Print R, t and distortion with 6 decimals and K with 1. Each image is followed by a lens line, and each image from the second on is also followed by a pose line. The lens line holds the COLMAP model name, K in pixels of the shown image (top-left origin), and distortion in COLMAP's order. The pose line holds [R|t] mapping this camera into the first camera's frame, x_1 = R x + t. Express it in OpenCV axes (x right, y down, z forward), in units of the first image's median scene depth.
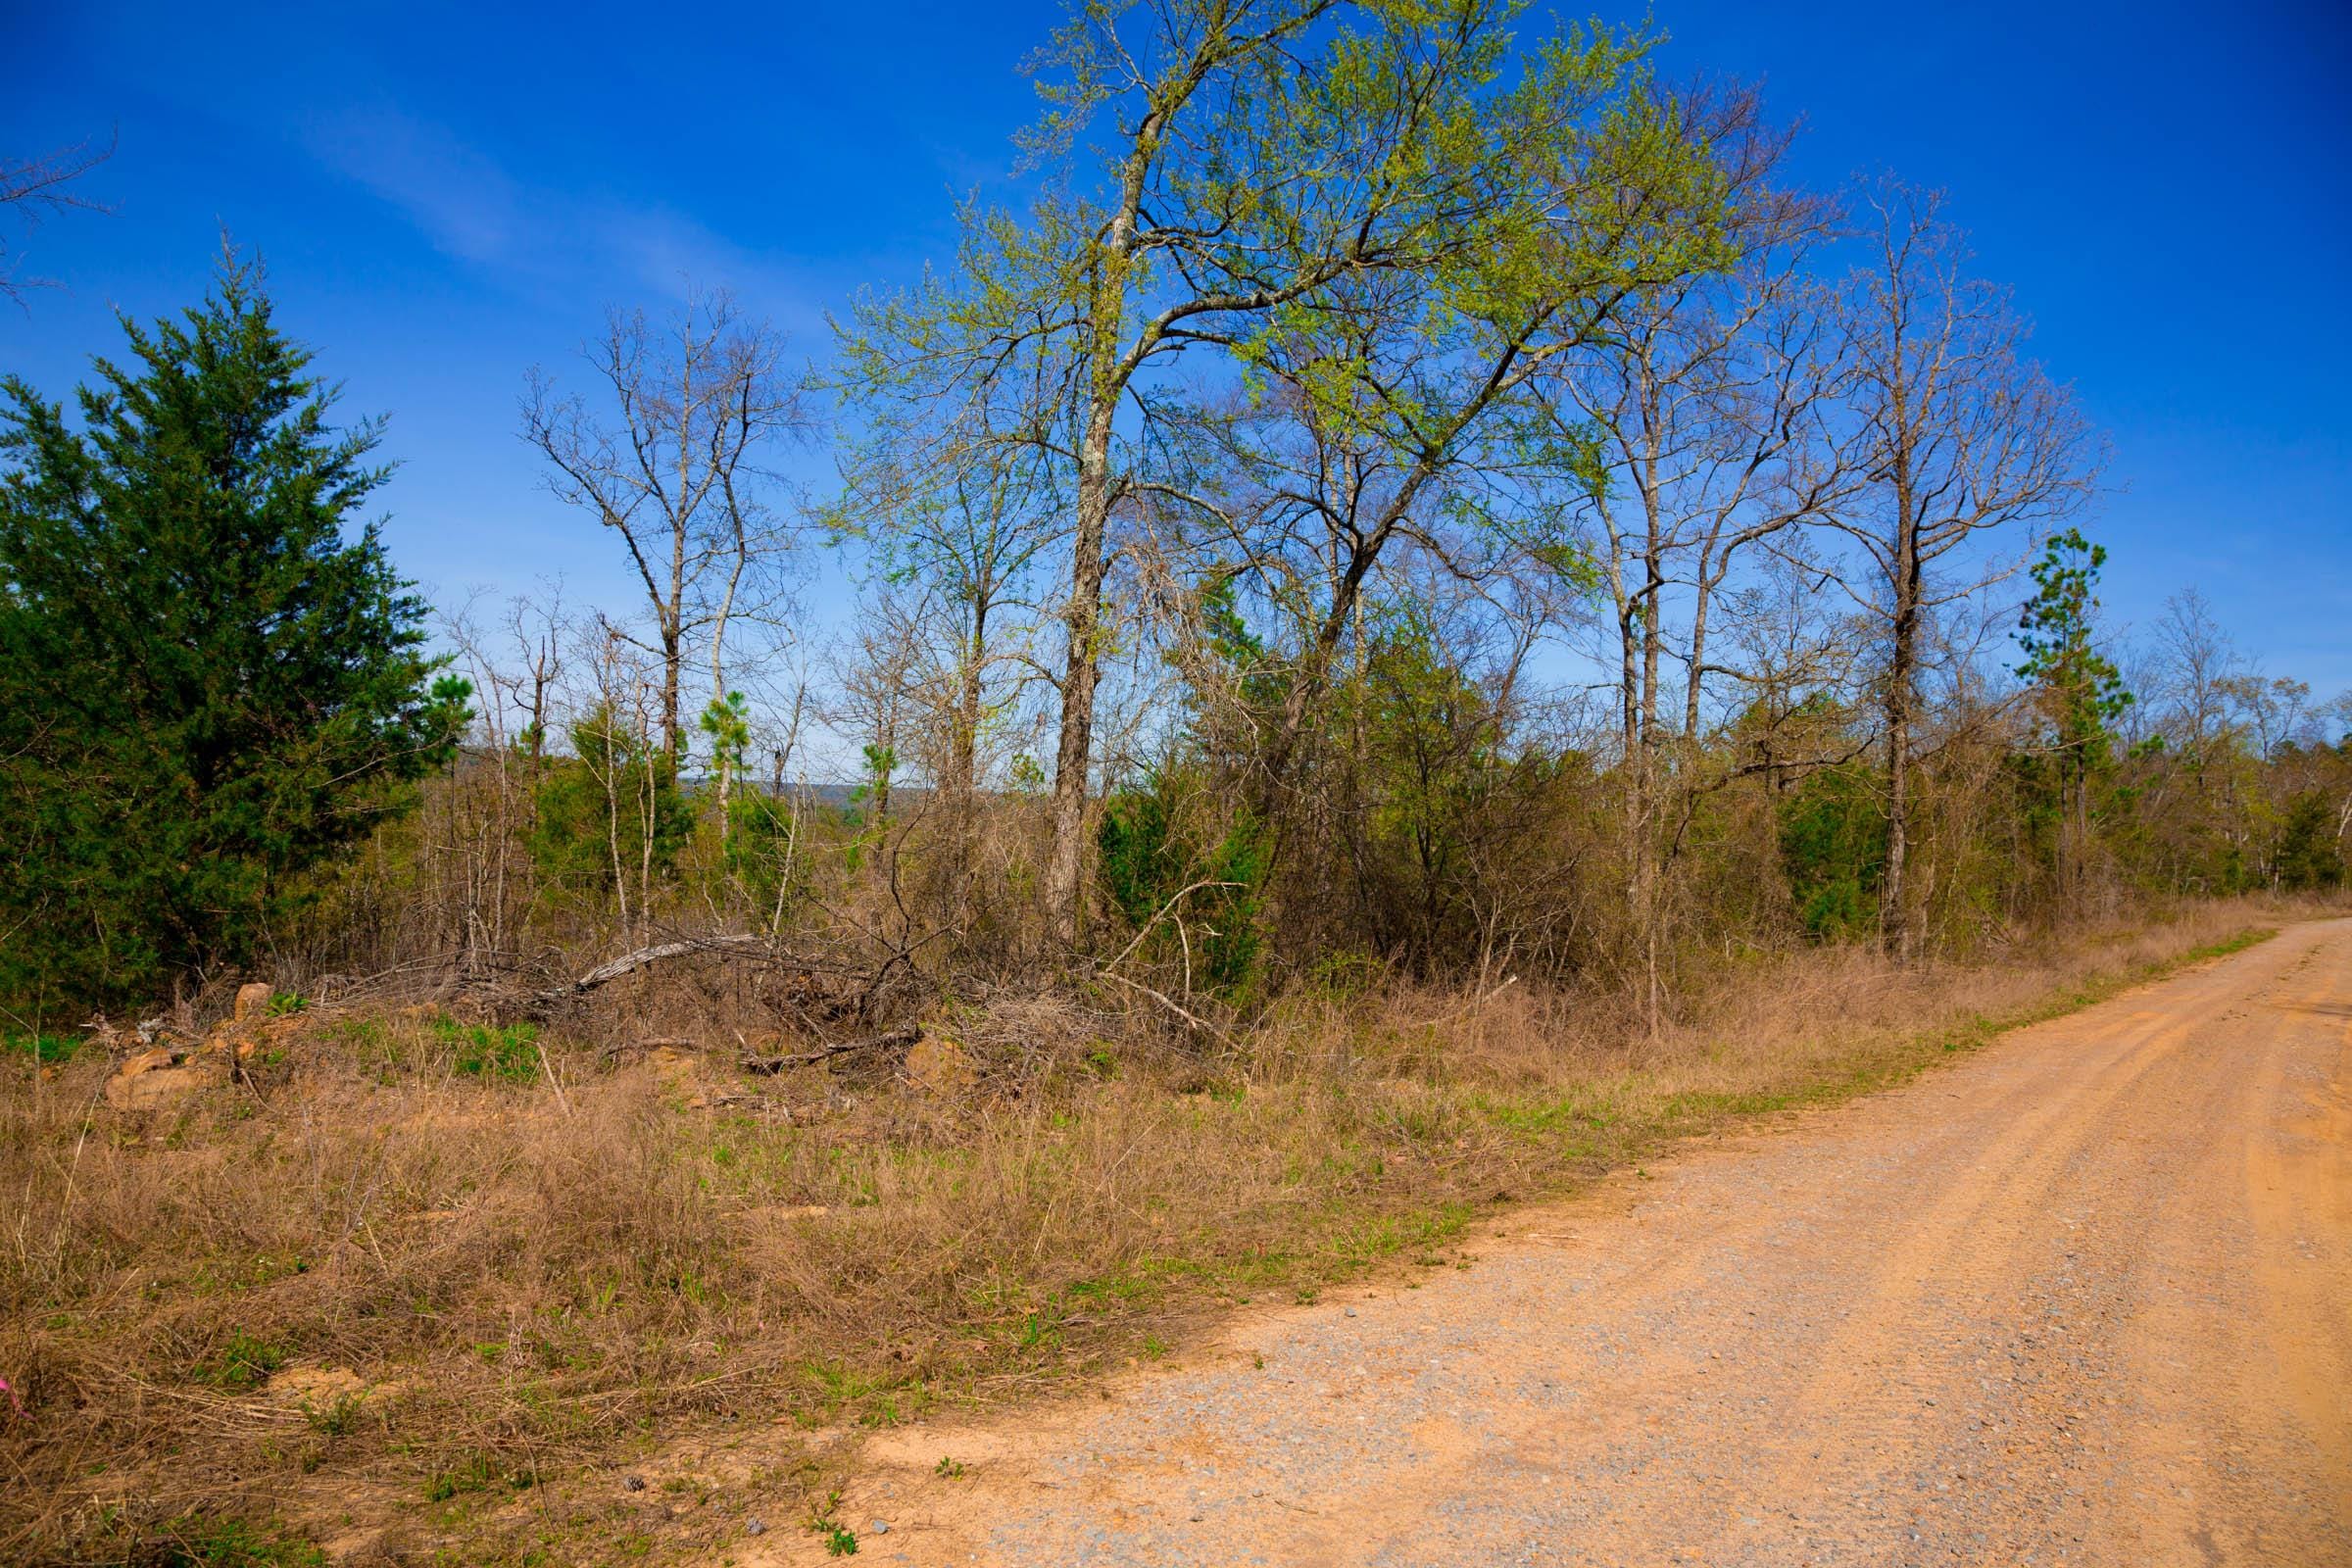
lens RADIAL K [[2776.9, 0, 1175.6], [0, 2776.9, 787.0], [0, 0, 1]] dist [0.065889, 0.000000]
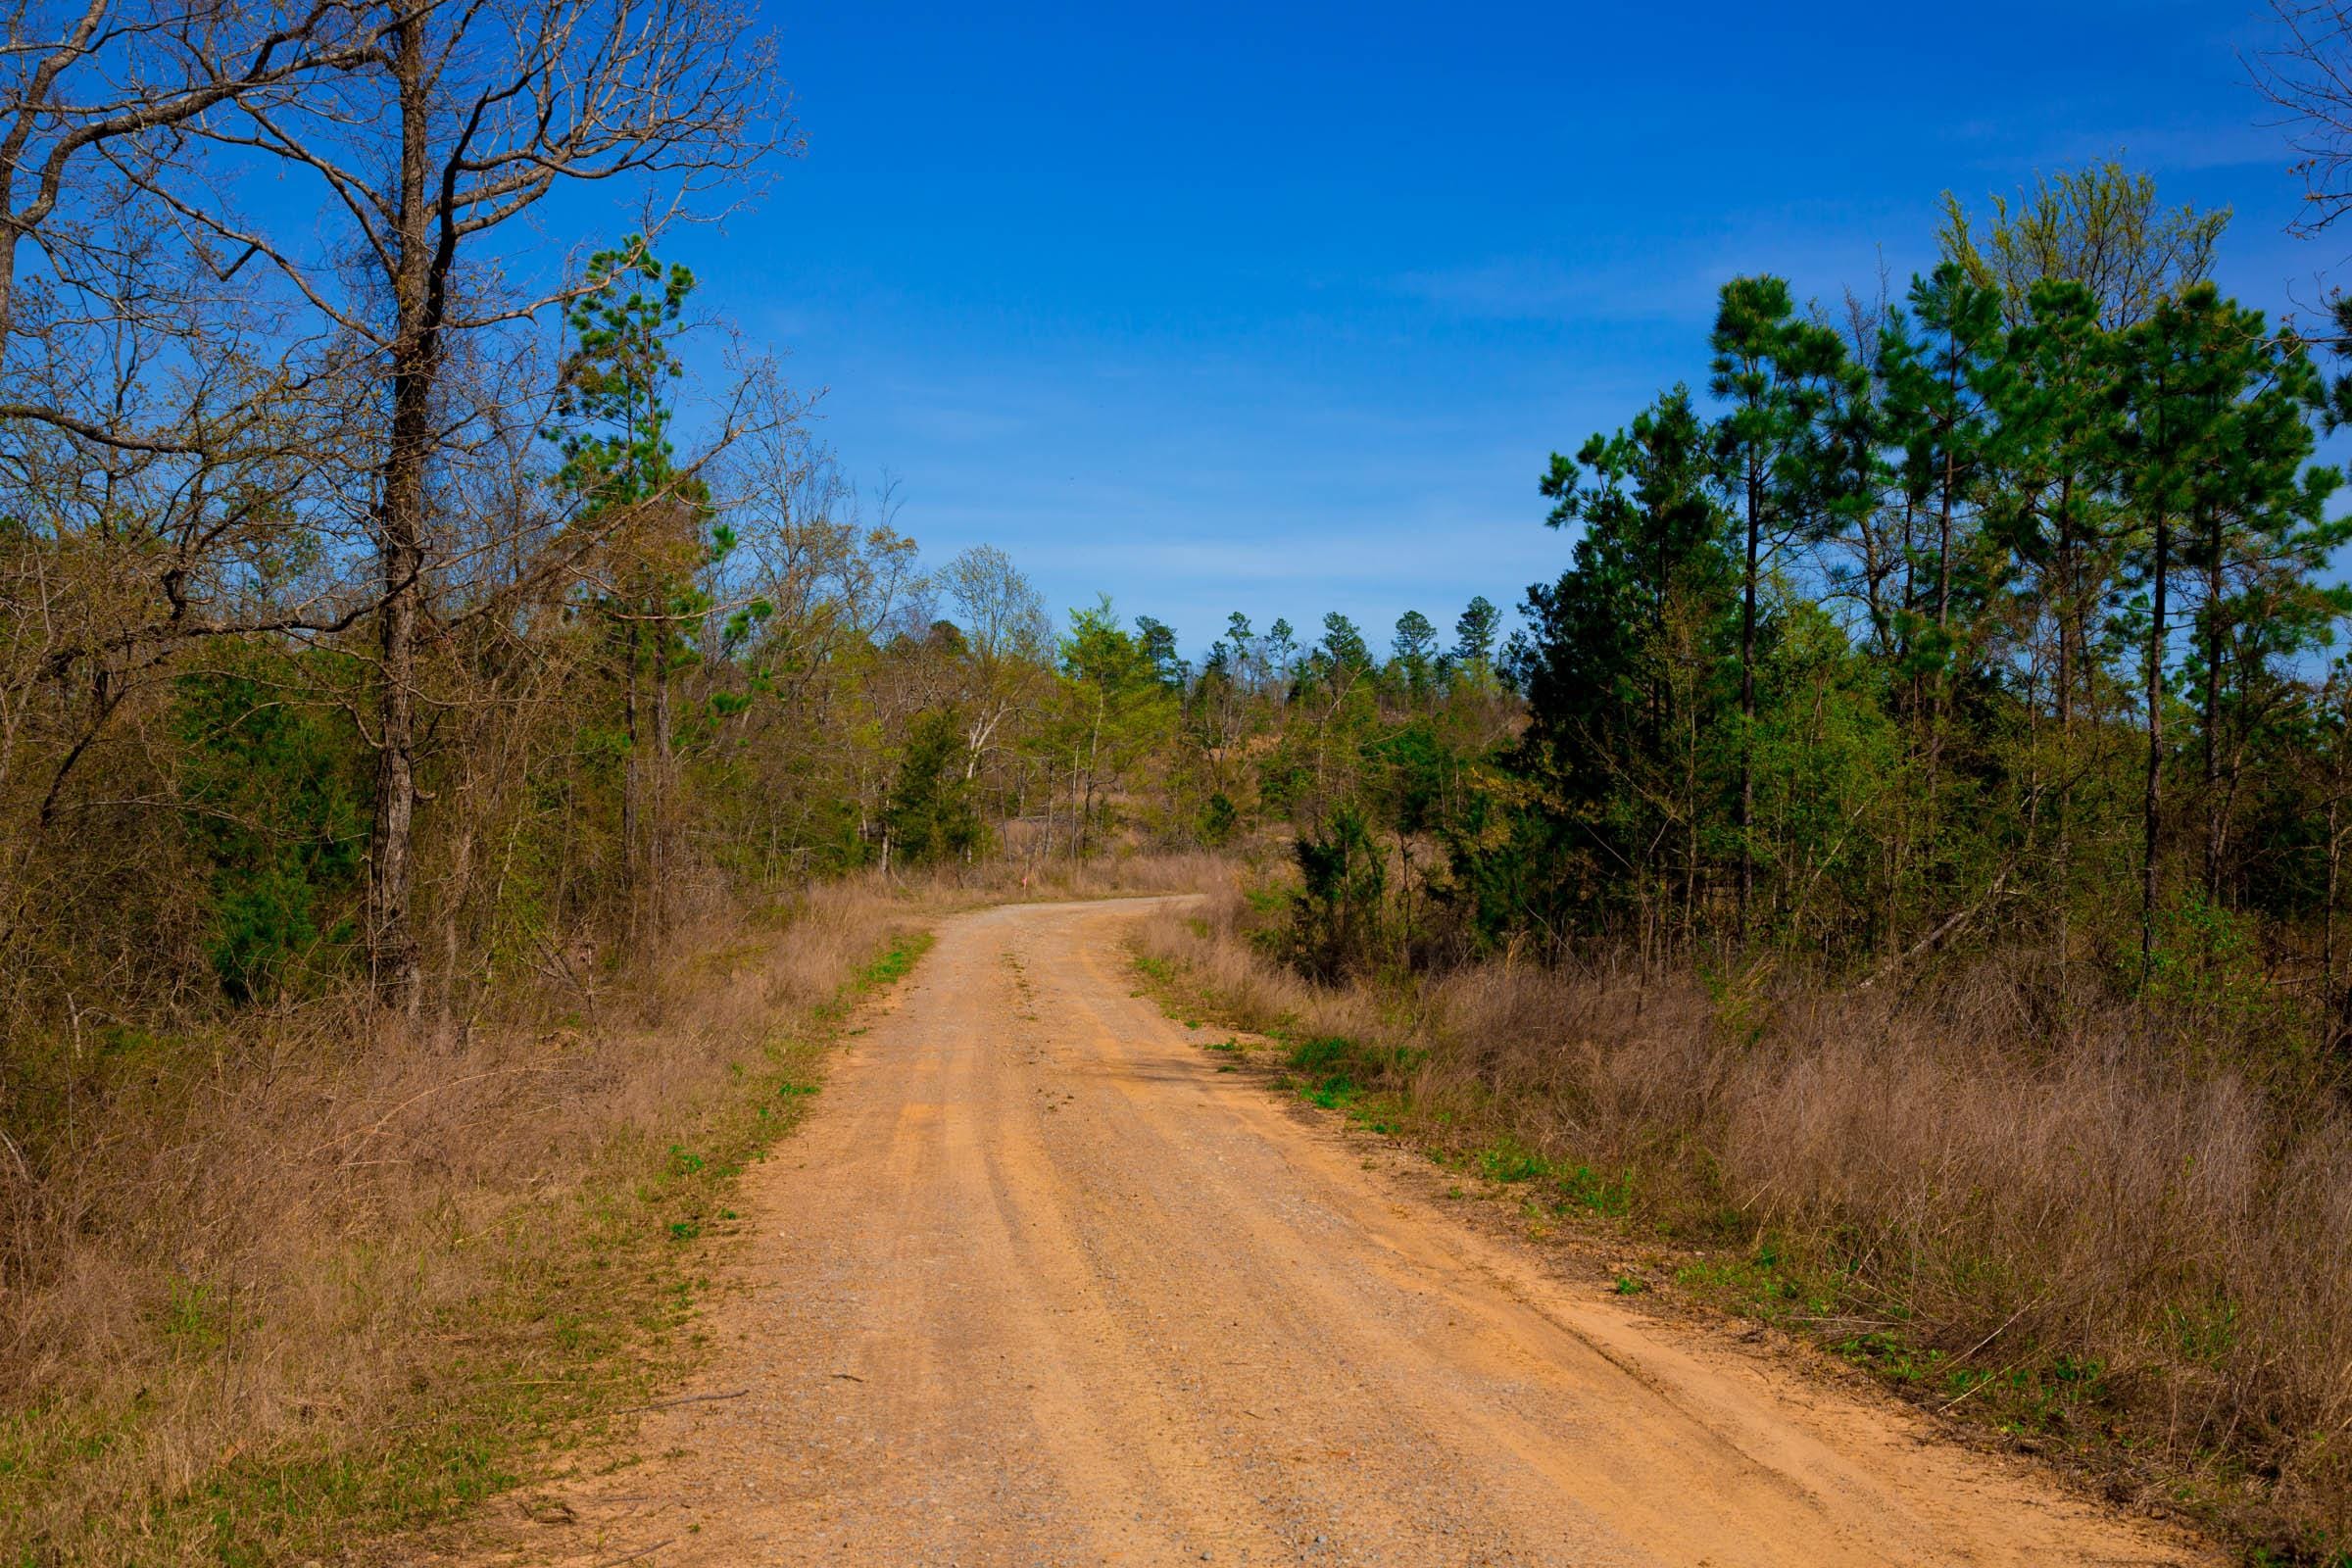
lens RADIAL K [[2776.9, 0, 1174.1], [0, 2776.9, 782.9], [0, 0, 1]] dist [0.065889, 0.000000]
pose [[0.730765, -0.005336, 0.682608, 0.016223], [-0.006589, 0.999868, 0.014869, 0.009121], [-0.682597, -0.015363, 0.730633, 0.519415]]
